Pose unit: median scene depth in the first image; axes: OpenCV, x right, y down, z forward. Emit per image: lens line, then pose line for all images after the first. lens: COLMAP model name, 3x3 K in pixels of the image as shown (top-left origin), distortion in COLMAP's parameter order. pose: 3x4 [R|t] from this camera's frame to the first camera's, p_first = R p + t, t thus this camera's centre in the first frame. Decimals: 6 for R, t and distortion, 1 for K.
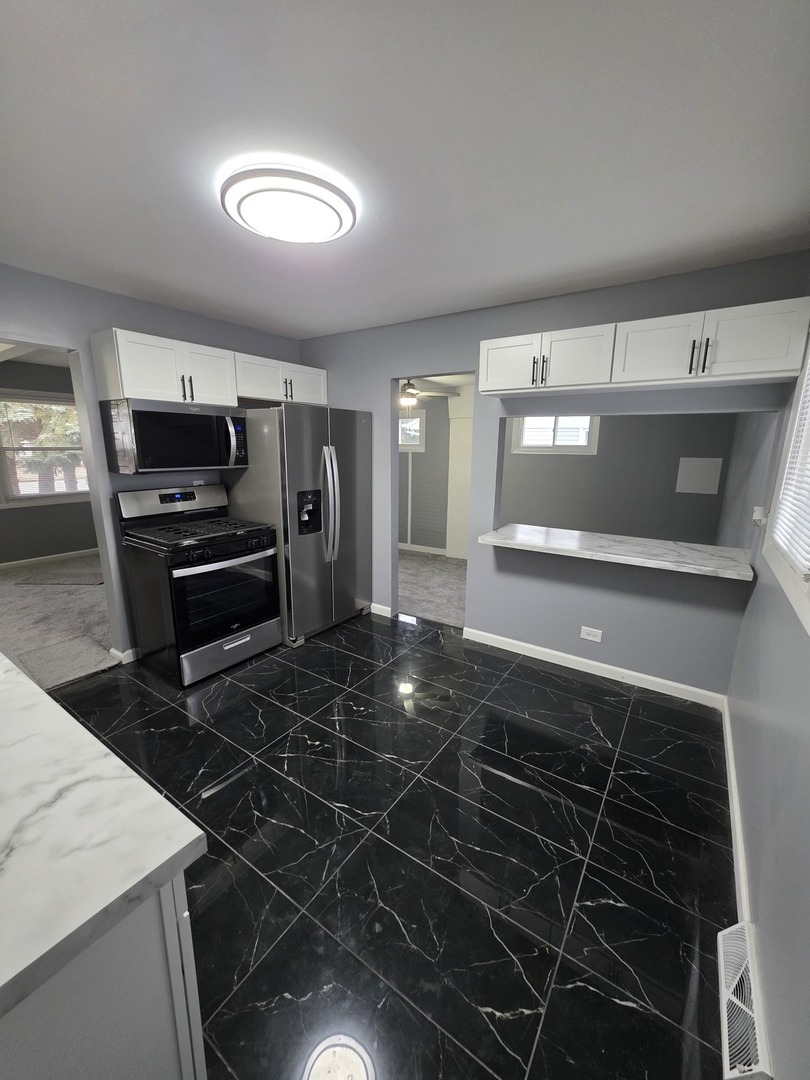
lens RADIAL K [[432.2, 0, 402.3], [0, 432.2, 542.8], [0, 0, 1]] dist [0.000678, 0.001925]
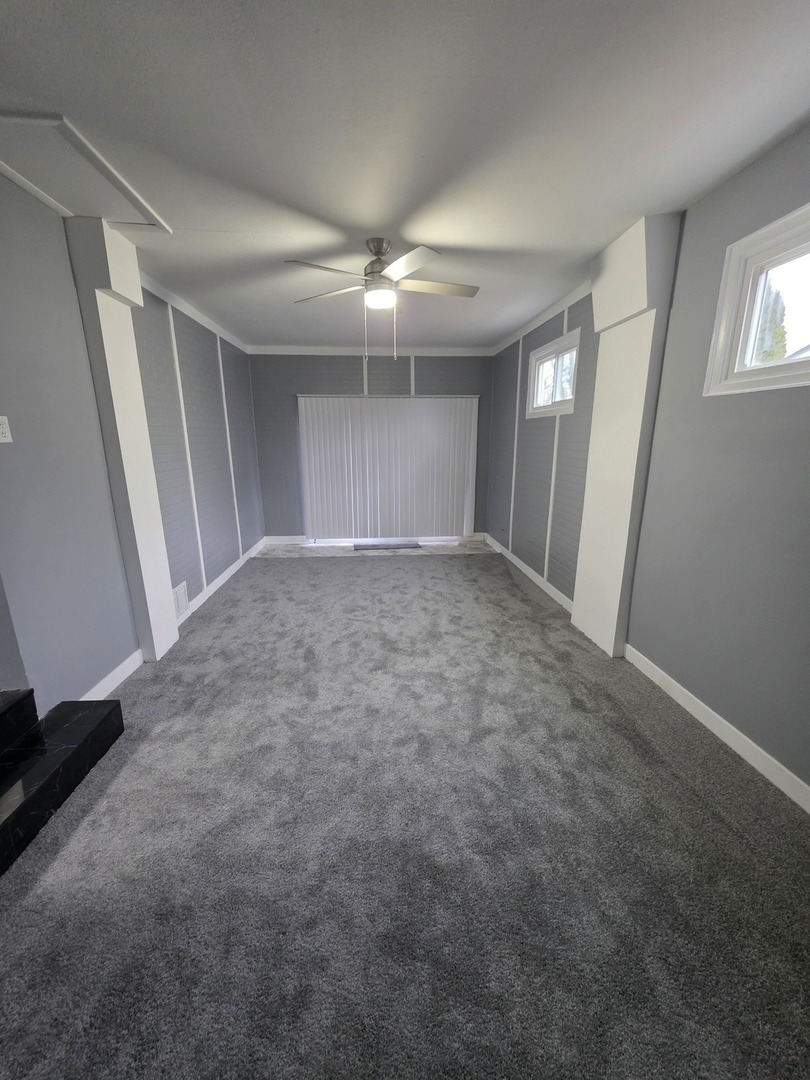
lens RADIAL K [[432.2, 0, 400.9], [0, 432.2, 544.2], [0, 0, 1]] dist [0.000678, 0.001925]
pose [[0.623465, 0.184522, -0.759765, 0.404141], [-0.163182, 0.981061, 0.104360, -0.090707], [0.764632, 0.058916, 0.641768, 0.621443]]
